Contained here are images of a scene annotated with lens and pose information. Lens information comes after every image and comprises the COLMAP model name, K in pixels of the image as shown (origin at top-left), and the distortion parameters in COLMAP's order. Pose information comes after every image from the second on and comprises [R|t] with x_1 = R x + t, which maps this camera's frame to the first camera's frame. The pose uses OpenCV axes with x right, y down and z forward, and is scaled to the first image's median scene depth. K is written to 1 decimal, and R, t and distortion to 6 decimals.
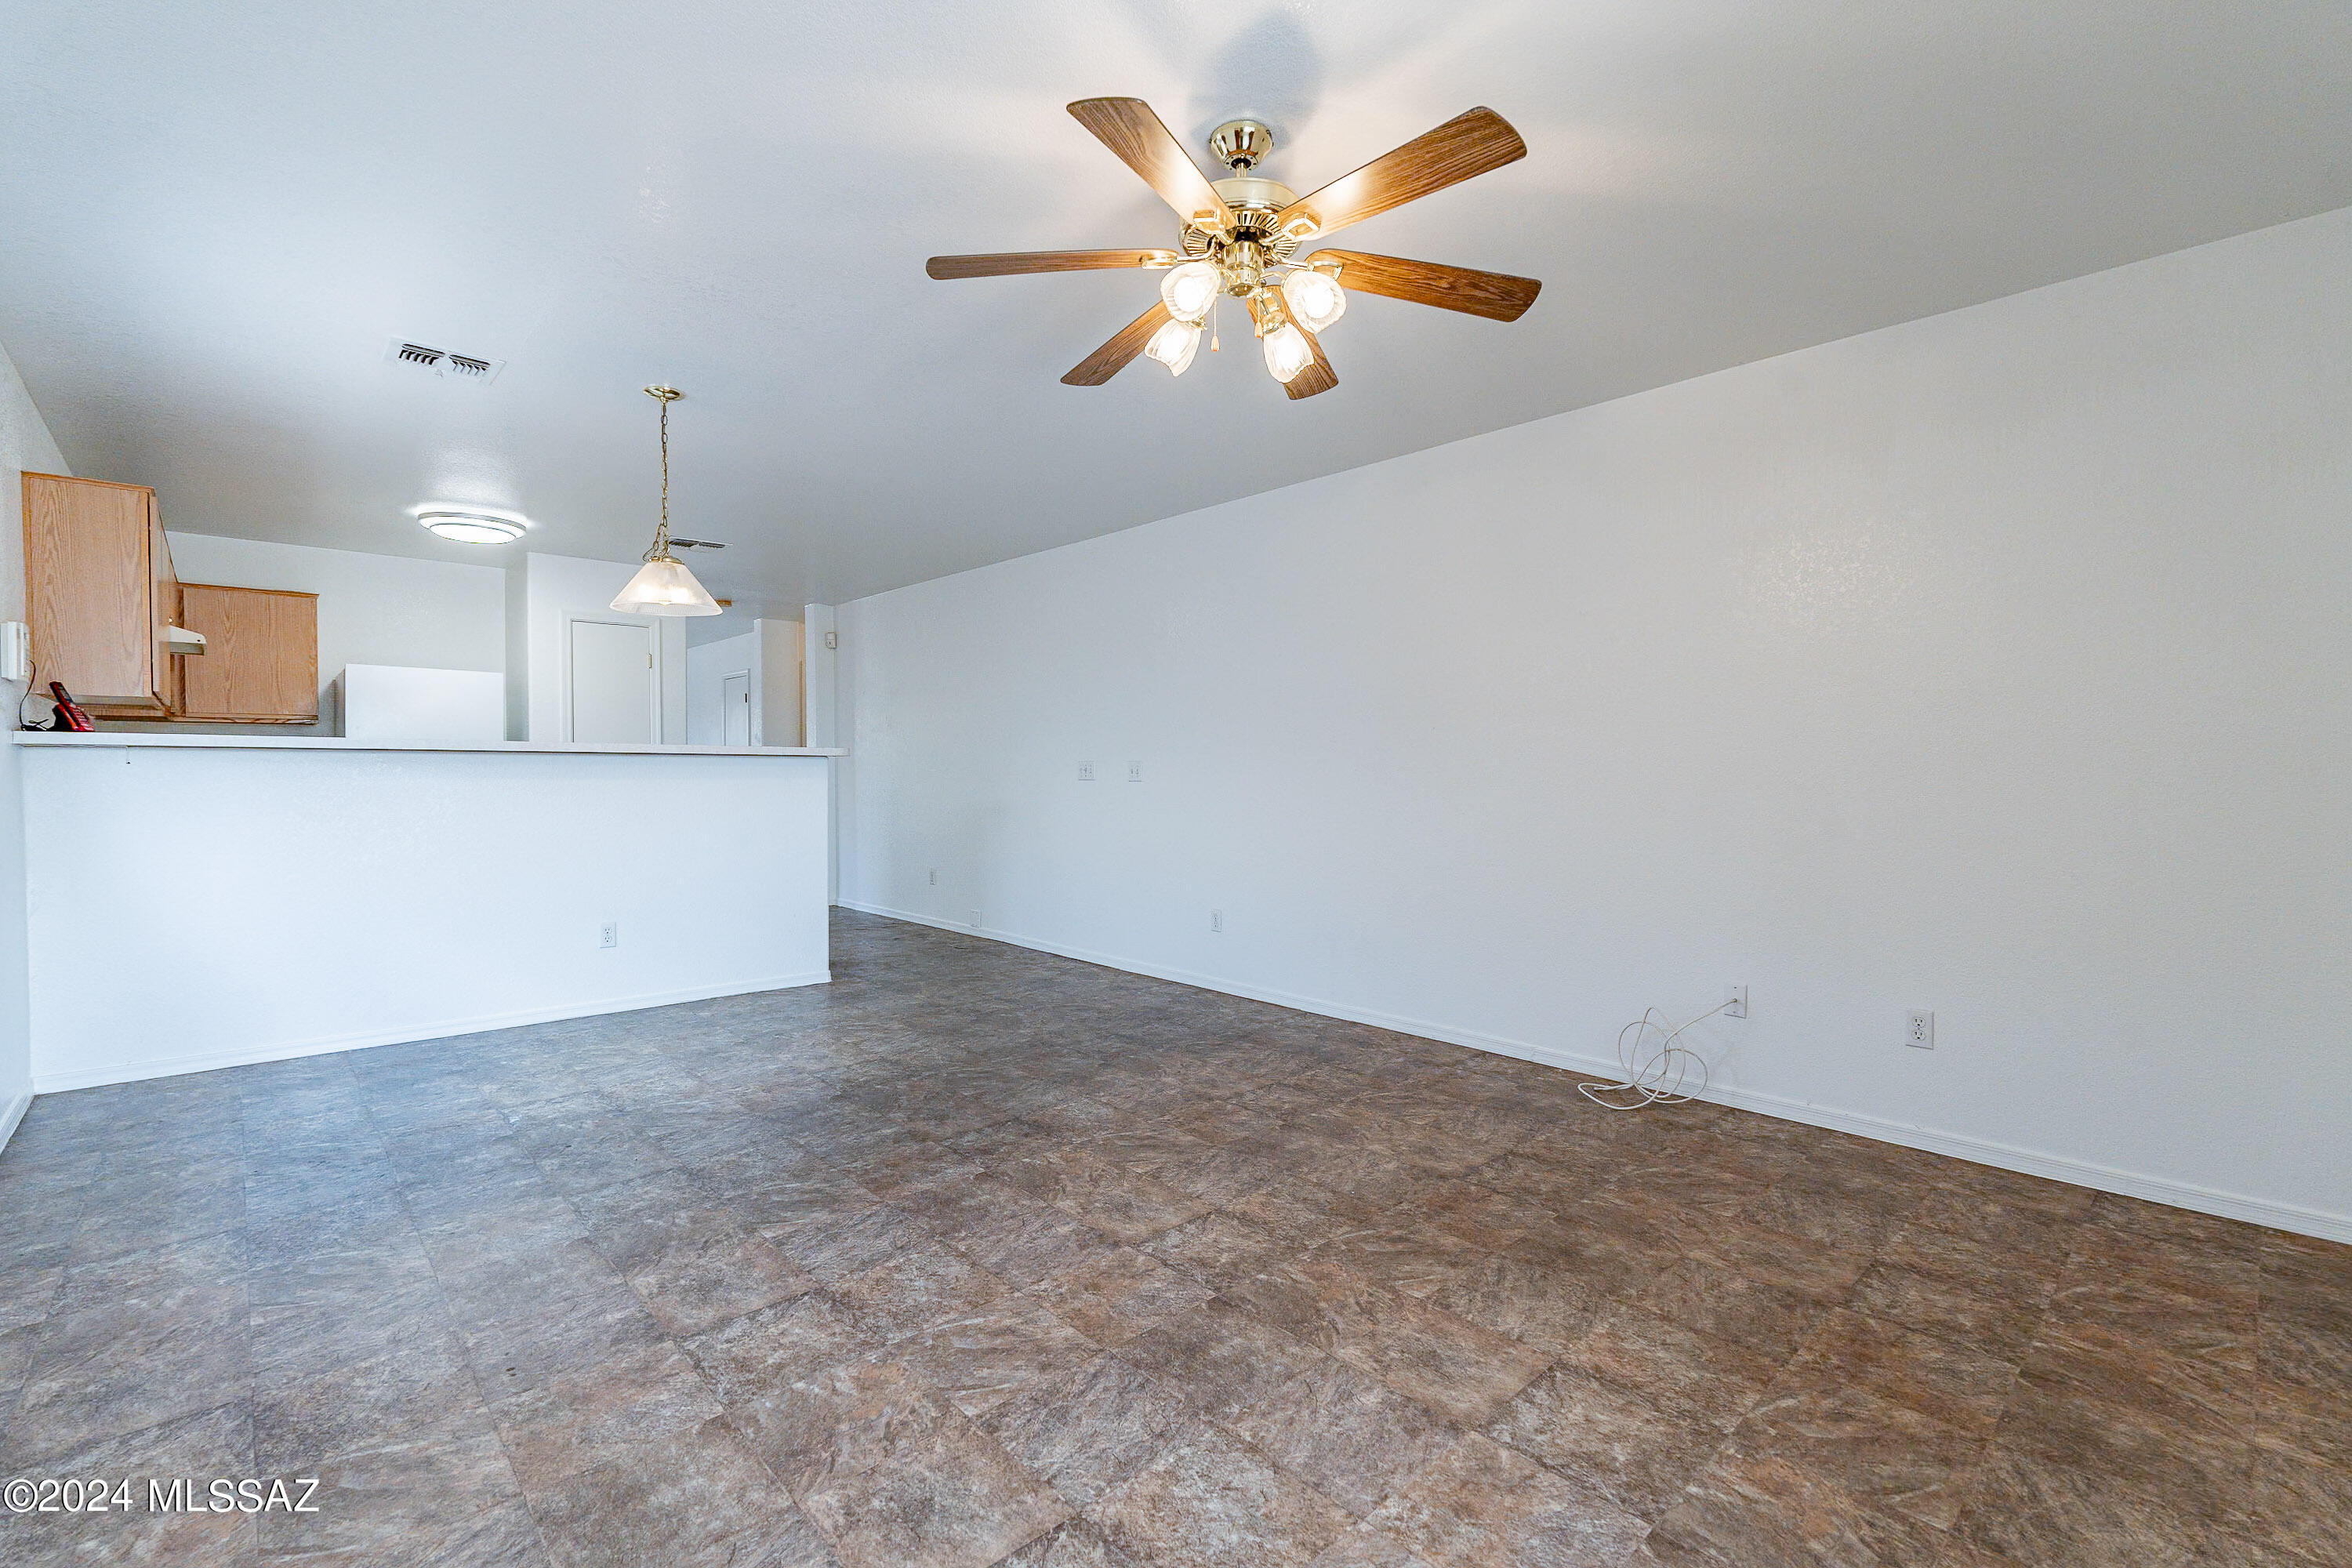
lens RADIAL K [[1019.7, 0, 1176.0], [0, 1019.7, 784.0], [0, 0, 1]] dist [-0.003792, -0.001196]
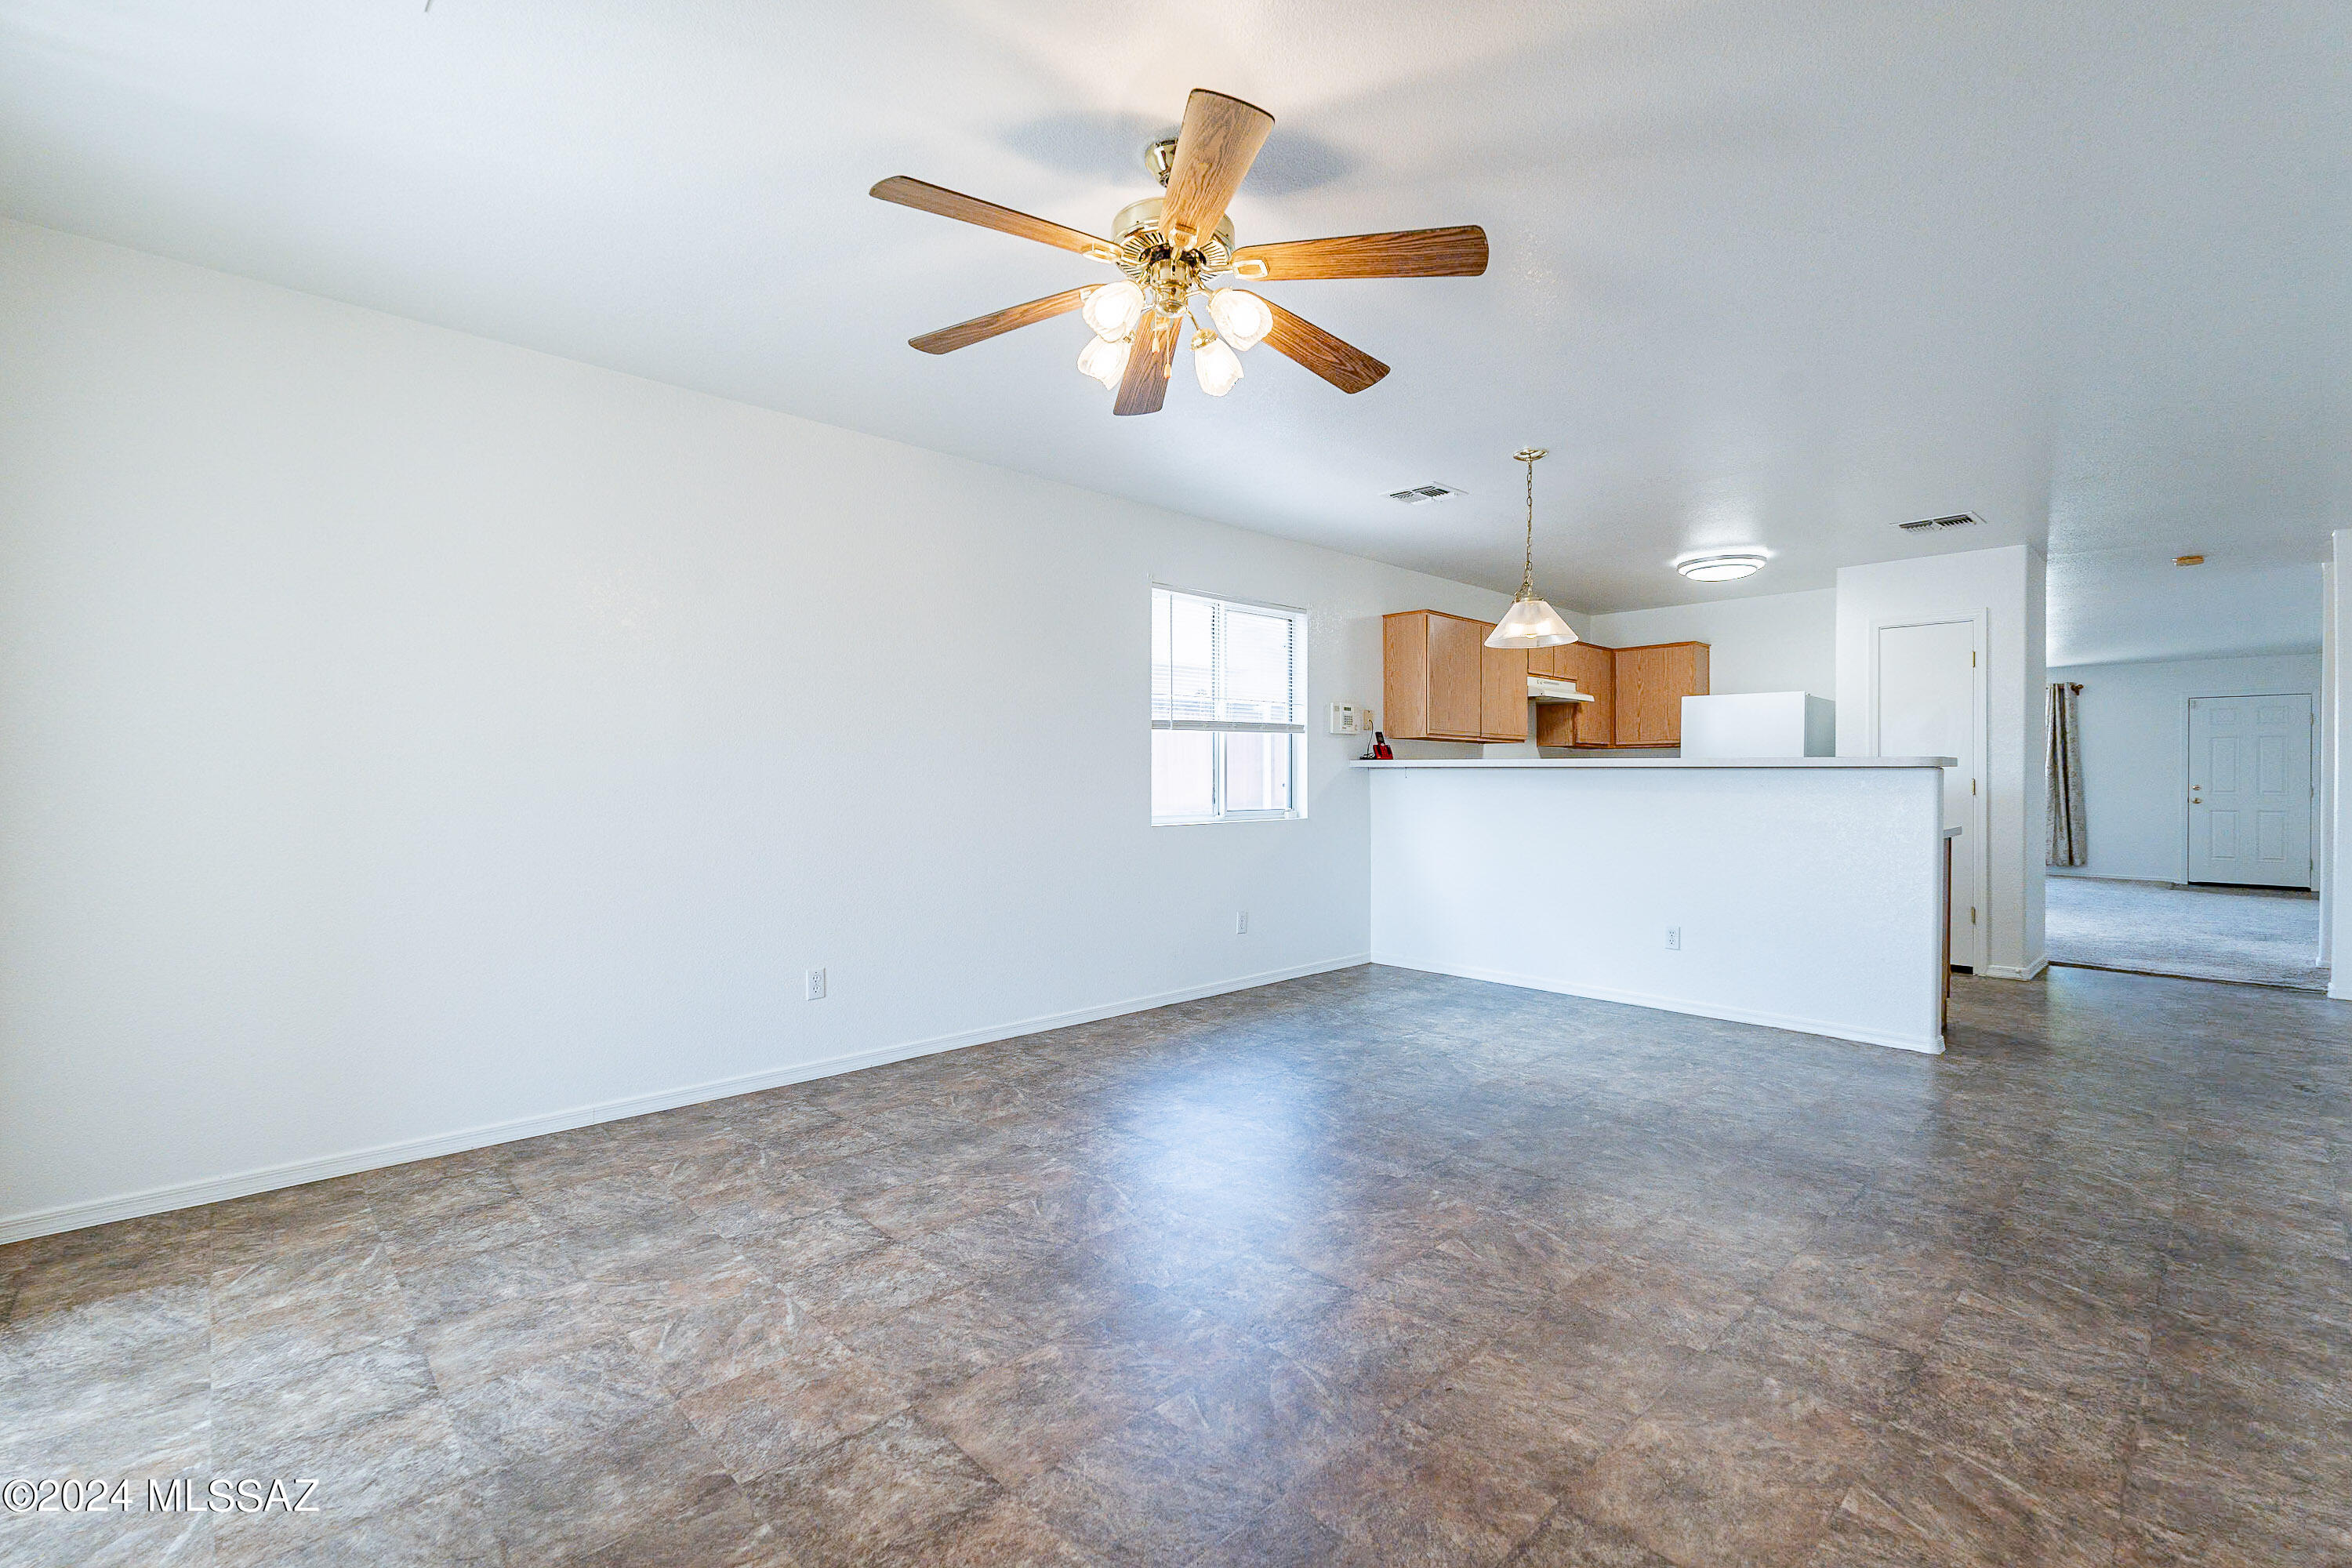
lens RADIAL K [[1023.8, 0, 1176.0], [0, 1023.8, 784.0], [0, 0, 1]] dist [-0.000845, -0.007339]
pose [[0.015561, 0.003244, -0.999874, 0.747752], [-0.020256, 0.999791, 0.002929, -0.006452], [0.999674, 0.020208, 0.015623, 0.691827]]
